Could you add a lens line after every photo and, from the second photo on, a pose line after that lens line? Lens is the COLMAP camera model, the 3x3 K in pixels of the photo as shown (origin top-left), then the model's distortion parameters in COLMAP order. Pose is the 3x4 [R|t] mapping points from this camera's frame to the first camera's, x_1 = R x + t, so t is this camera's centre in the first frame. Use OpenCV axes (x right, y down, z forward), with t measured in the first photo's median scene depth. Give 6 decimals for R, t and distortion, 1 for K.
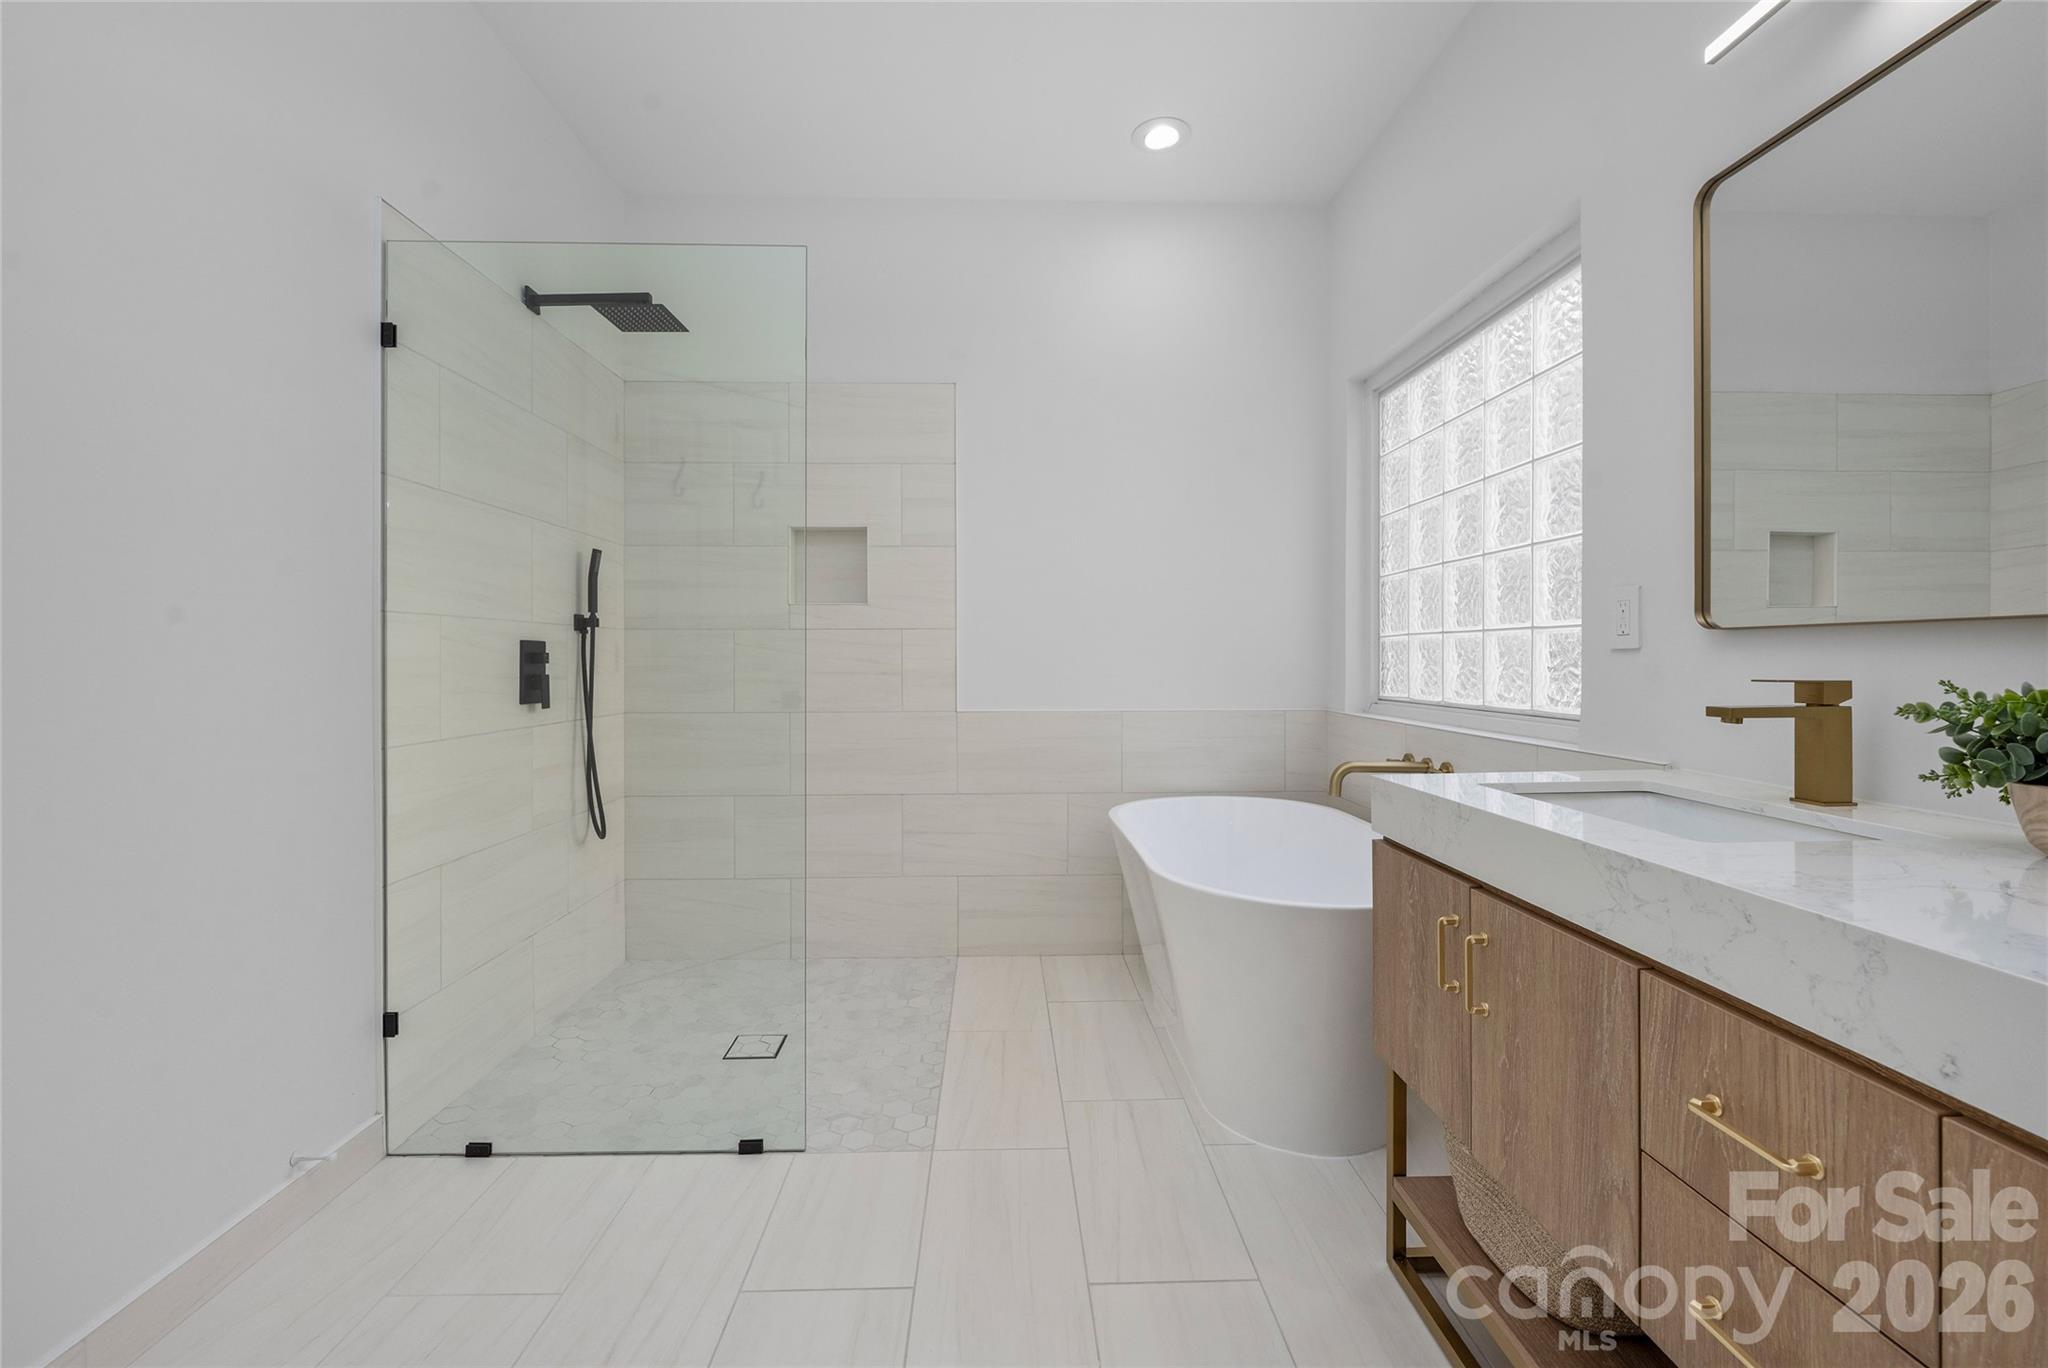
lens RADIAL K [[835.6, 0, 1025.9], [0, 835.6, 677.6], [0, 0, 1]] dist [0.000705, 0.000463]
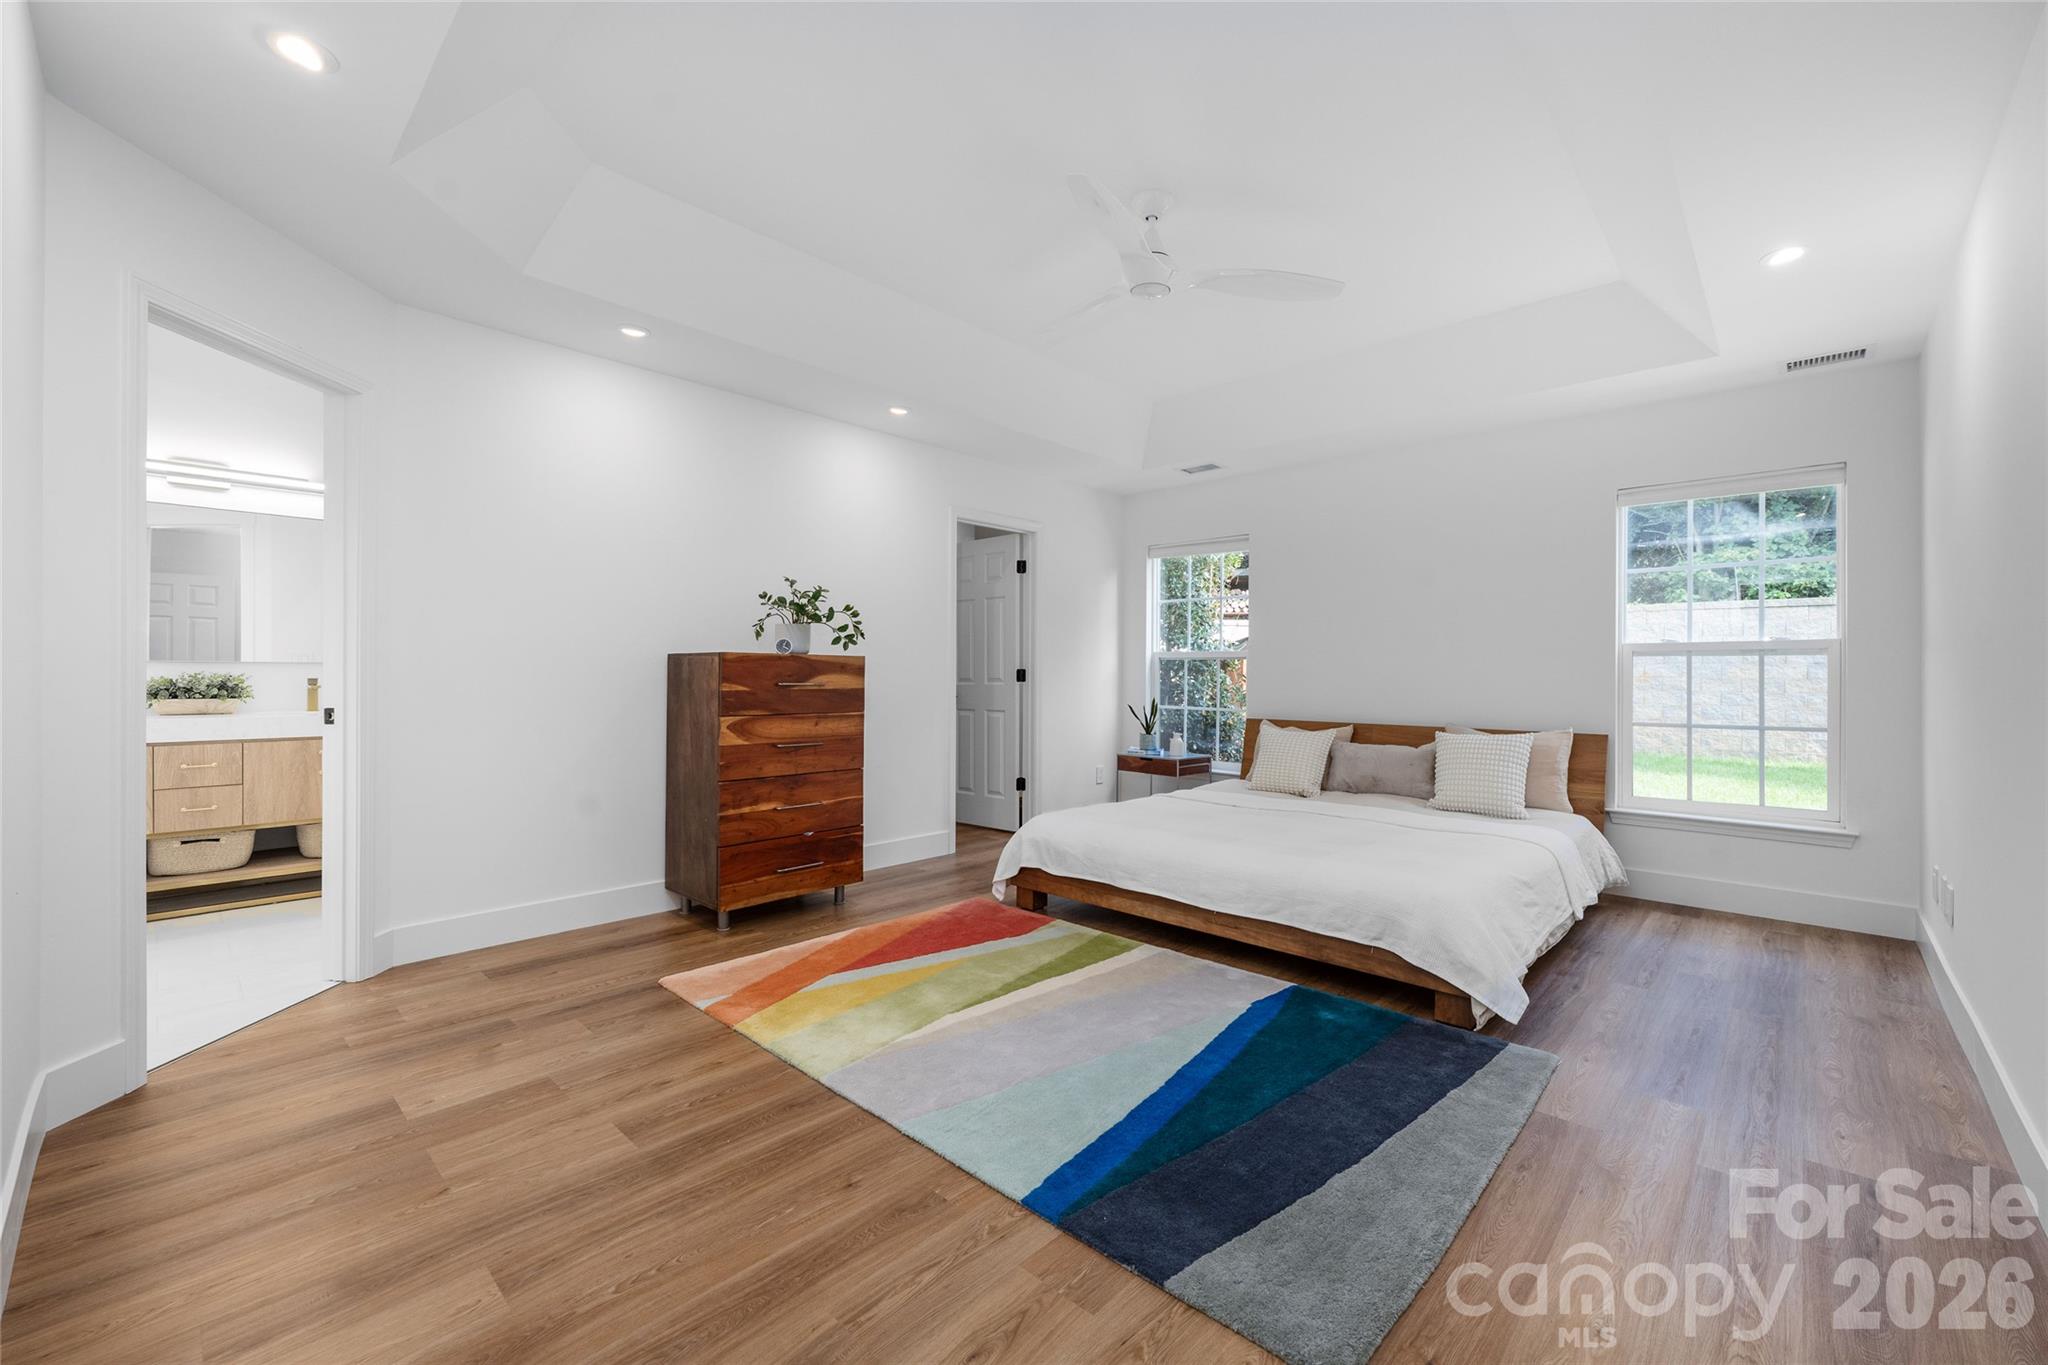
lens RADIAL K [[835.6, 0, 1025.9], [0, 835.6, 676.1], [0, 0, 1]] dist [0.000705, 0.000463]
pose [[-0.696904, -0.006058, 0.717139, -2.293495], [0.009173, 0.999807, 0.017359, -0.015277], [-0.717105, 0.018676, -0.696714, 0.345257]]
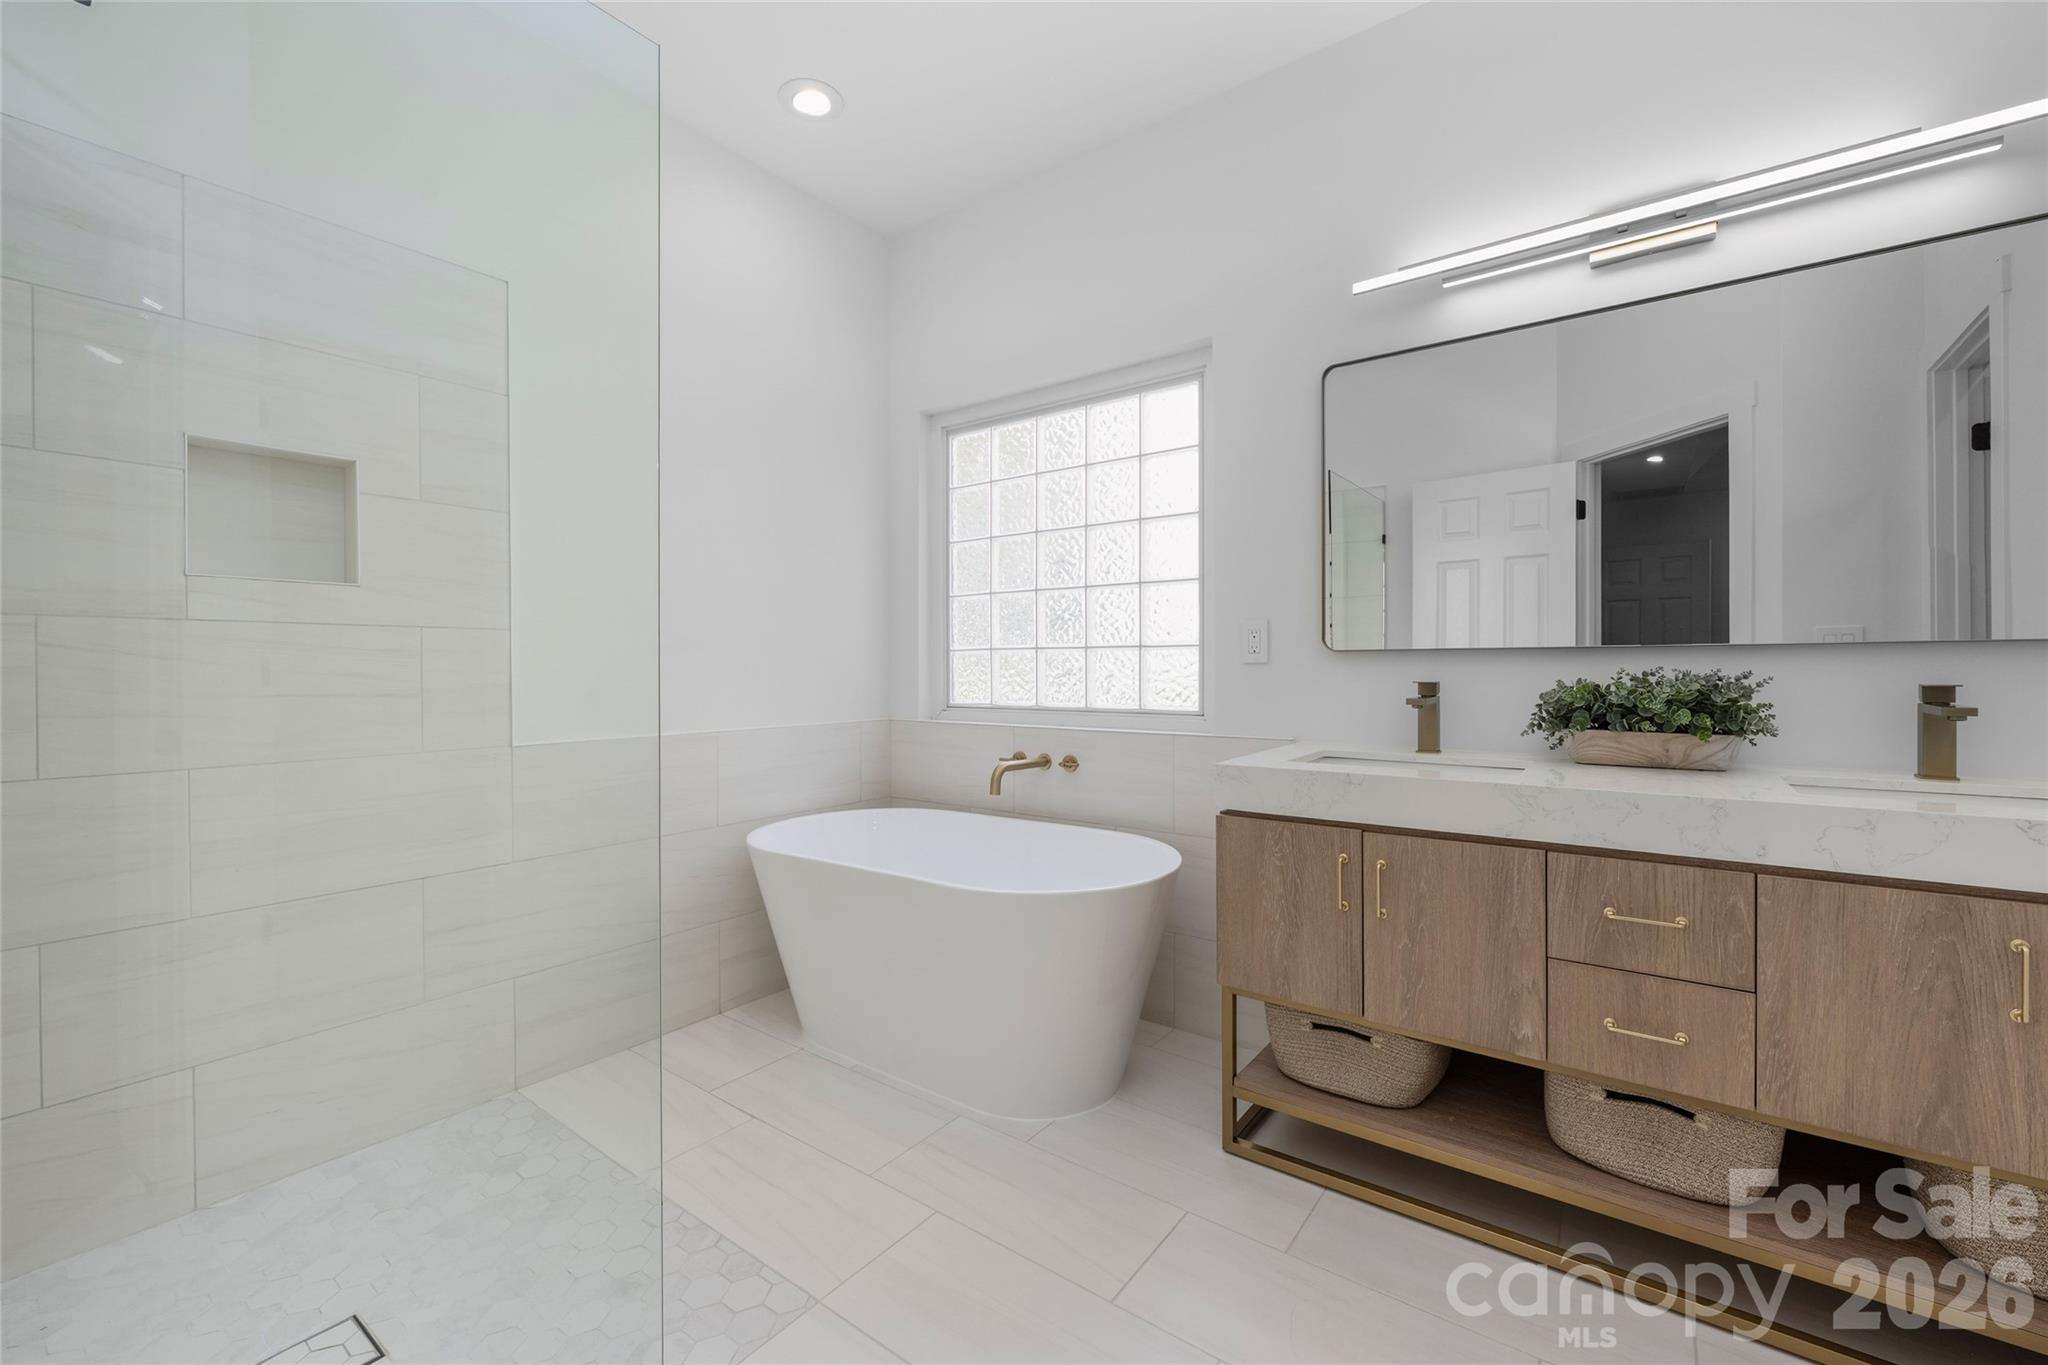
lens RADIAL K [[835.9, 0, 1014.6], [0, 835.9, 683.4], [0, 0, 1]] dist [-0.002767, -0.000096]
pose [[0.627075, -0.014463, 0.778825, -0.560141], [0.019409, 0.999807, 0.002939, -0.009207], [-0.778717, 0.013273, 0.627234, 0.340999]]
